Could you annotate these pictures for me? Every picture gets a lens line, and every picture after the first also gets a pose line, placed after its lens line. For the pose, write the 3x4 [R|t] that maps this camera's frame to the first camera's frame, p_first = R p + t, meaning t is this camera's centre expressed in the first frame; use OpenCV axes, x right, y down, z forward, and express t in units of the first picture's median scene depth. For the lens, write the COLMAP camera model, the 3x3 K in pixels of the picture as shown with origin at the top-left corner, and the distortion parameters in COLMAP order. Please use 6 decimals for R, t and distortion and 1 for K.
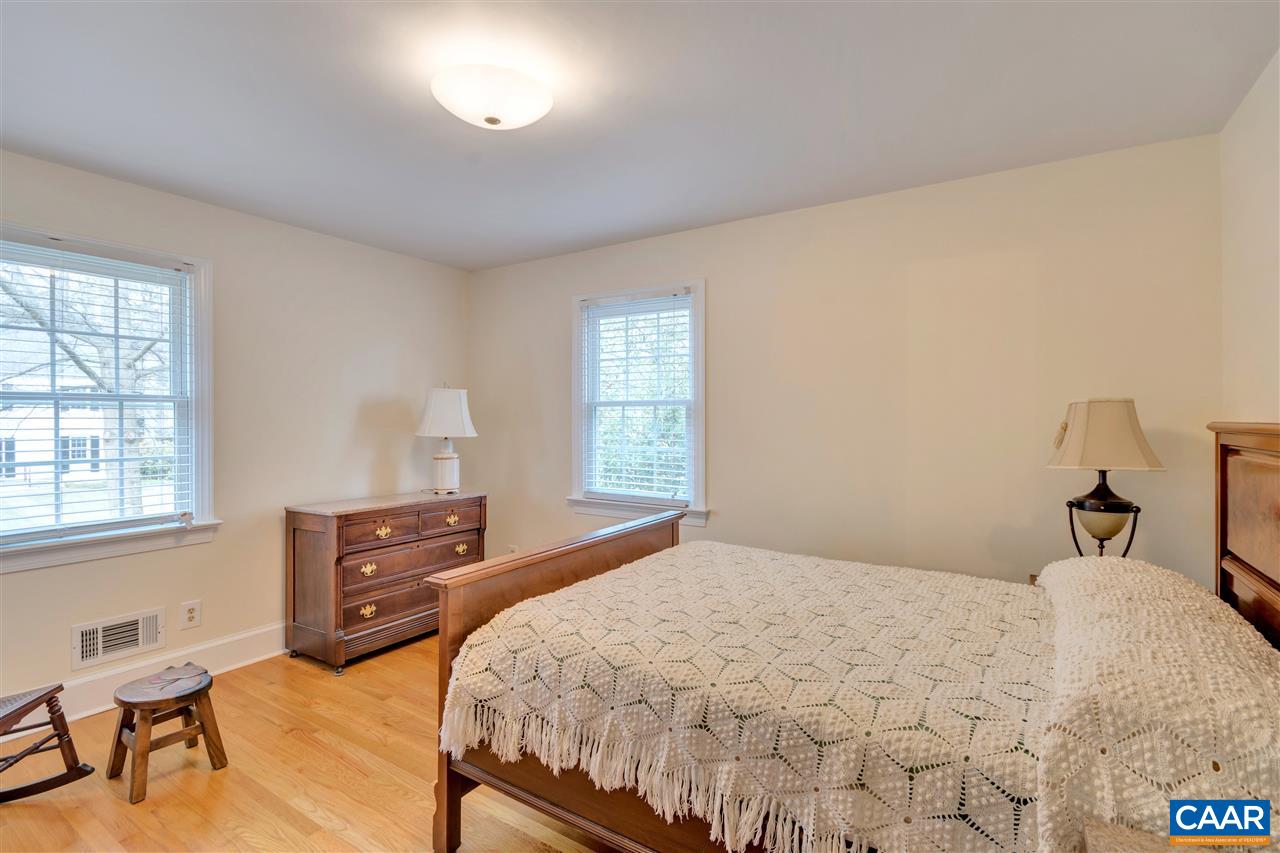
lens RADIAL K [[601.4, 0, 642.0], [0, 601.4, 431.4], [0, 0, 1]] dist [0.002123, -0.000273]
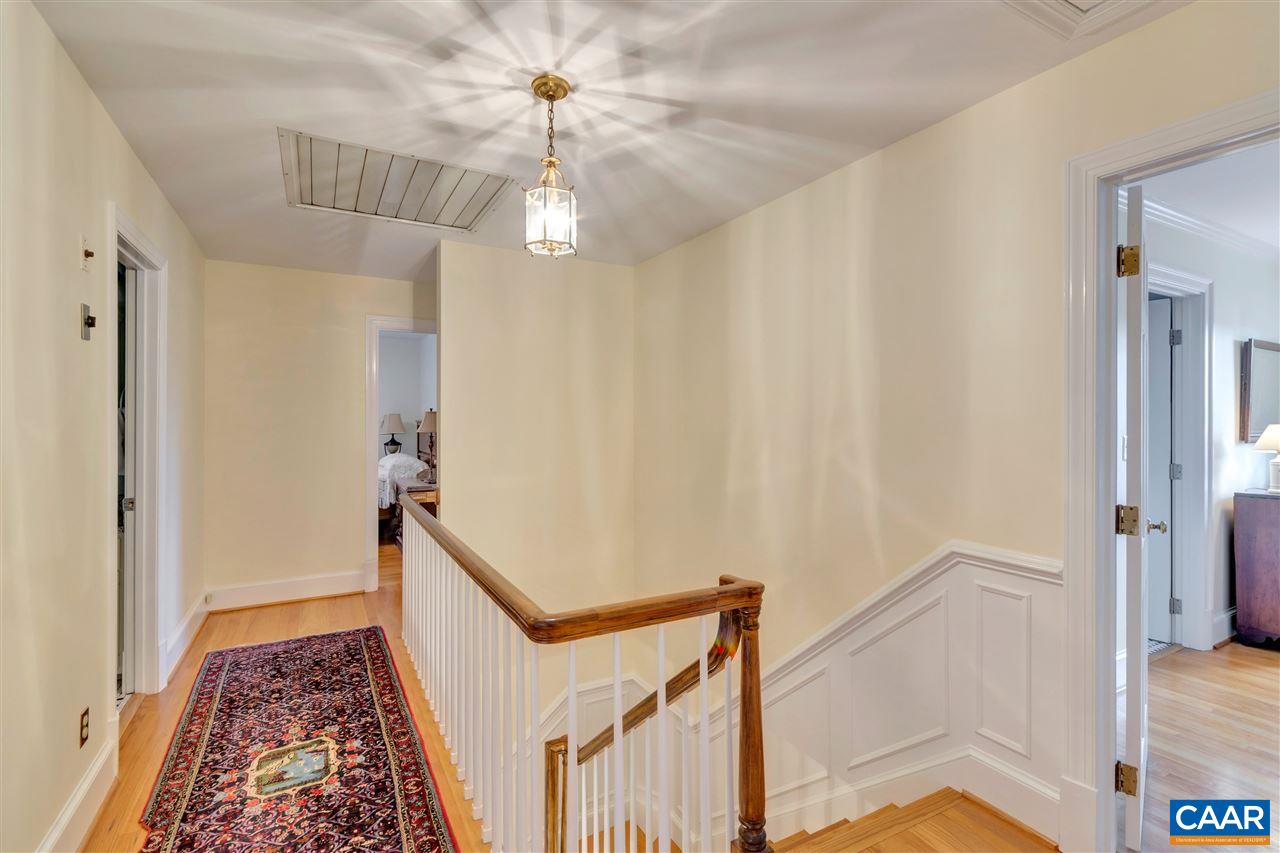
lens RADIAL K [[601.4, 0, 640.0], [0, 601.4, 424.2], [0, 0, 1]] dist [0.002123, -0.000273]
pose [[0.455083, -0.002436, 0.890446, -1.723390], [0.000867, 0.999997, 0.002293, 0.000614], [-0.890449, -0.000271, 0.455083, -1.902642]]
